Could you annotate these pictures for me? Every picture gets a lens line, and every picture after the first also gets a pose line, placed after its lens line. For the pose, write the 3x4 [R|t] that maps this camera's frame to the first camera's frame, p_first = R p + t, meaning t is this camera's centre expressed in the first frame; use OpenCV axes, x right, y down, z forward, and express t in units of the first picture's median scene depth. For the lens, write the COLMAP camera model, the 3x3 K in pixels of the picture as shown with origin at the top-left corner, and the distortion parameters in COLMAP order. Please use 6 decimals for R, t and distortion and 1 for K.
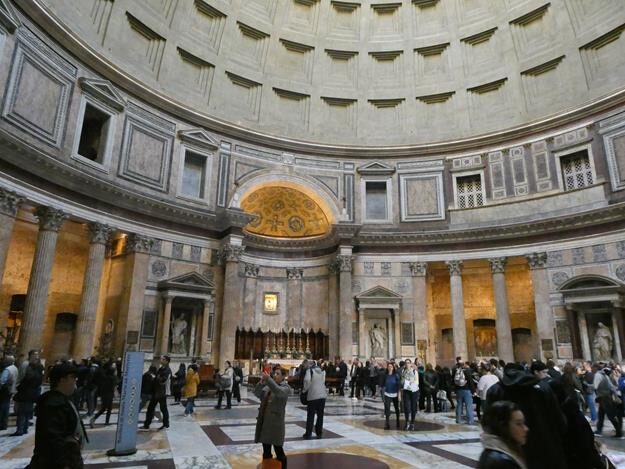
lens RADIAL K [[438.1, 0, 315.9], [0, 438.1, 231.2], [0, 0, 1]] dist [-0.030815, 0.020874]
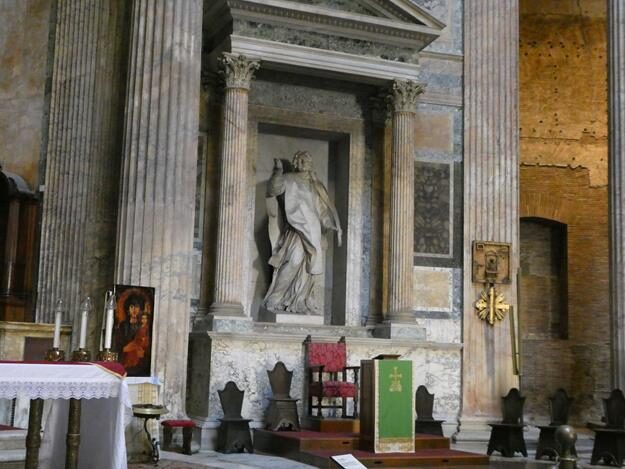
lens RADIAL K [[867.6, 0, 314.3], [0, 867.6, 229.6], [0, 0, 1]] dist [-0.010835, 0.000000]
pose [[0.917731, 0.064911, 0.391863, -0.007603], [-0.120539, 0.985545, 0.119045, 0.187509], [-0.378471, -0.156486, 0.912289, 0.594215]]
